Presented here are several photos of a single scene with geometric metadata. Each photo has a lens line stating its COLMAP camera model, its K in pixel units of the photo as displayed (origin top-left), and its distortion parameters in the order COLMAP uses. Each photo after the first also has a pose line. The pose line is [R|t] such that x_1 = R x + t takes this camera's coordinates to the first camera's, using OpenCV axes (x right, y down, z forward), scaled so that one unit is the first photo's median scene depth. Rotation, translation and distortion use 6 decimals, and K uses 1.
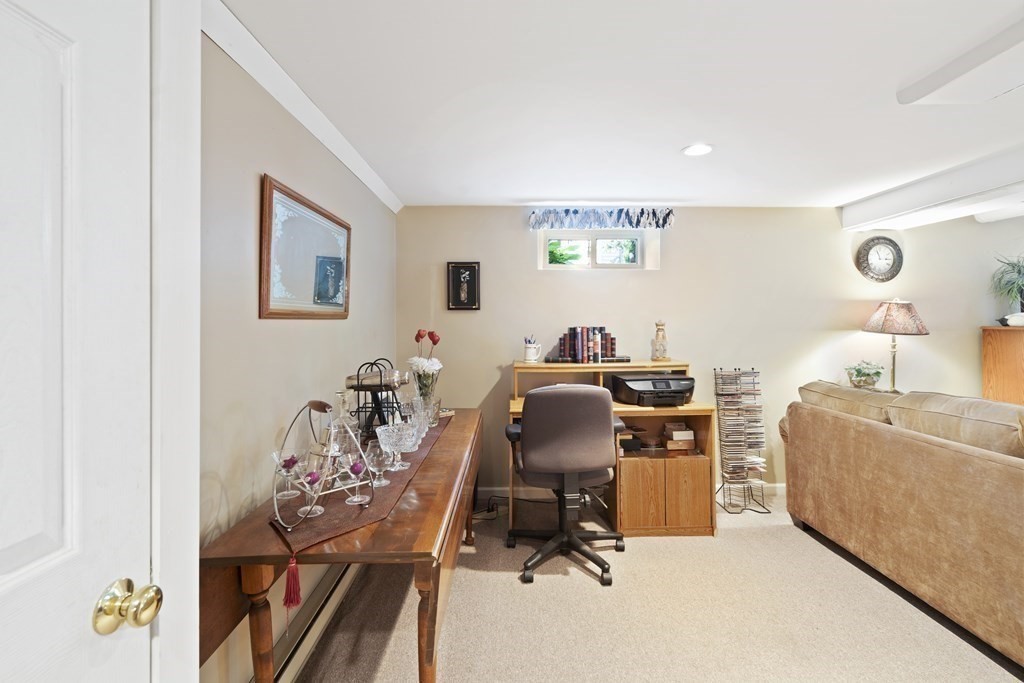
lens RADIAL K [[486.5, 0, 512.9], [0, 486.5, 341.7], [0, 0, 1]] dist [-0.005602, -0.000180]
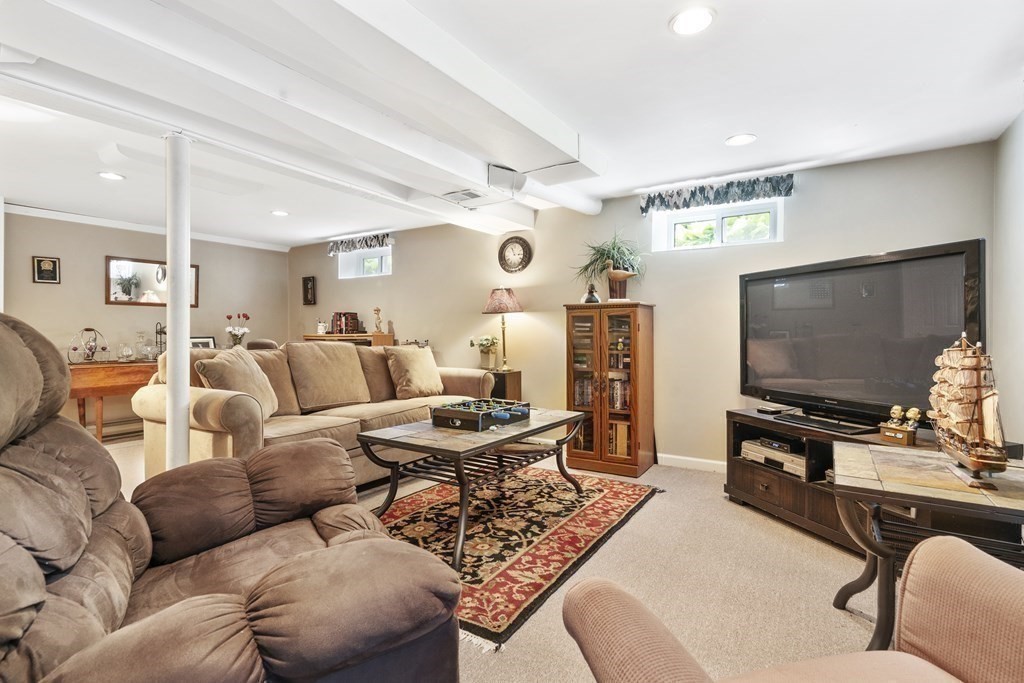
lens RADIAL K [[486.5, 0, 512.9], [0, 486.5, 341.7], [0, 0, 1]] dist [-0.005602, -0.000180]
pose [[0.836518, 0.013017, -0.547785, 1.499299], [-0.027170, 0.999473, -0.017740, 0.078712], [0.547266, 0.029723, 0.836431, -0.042176]]
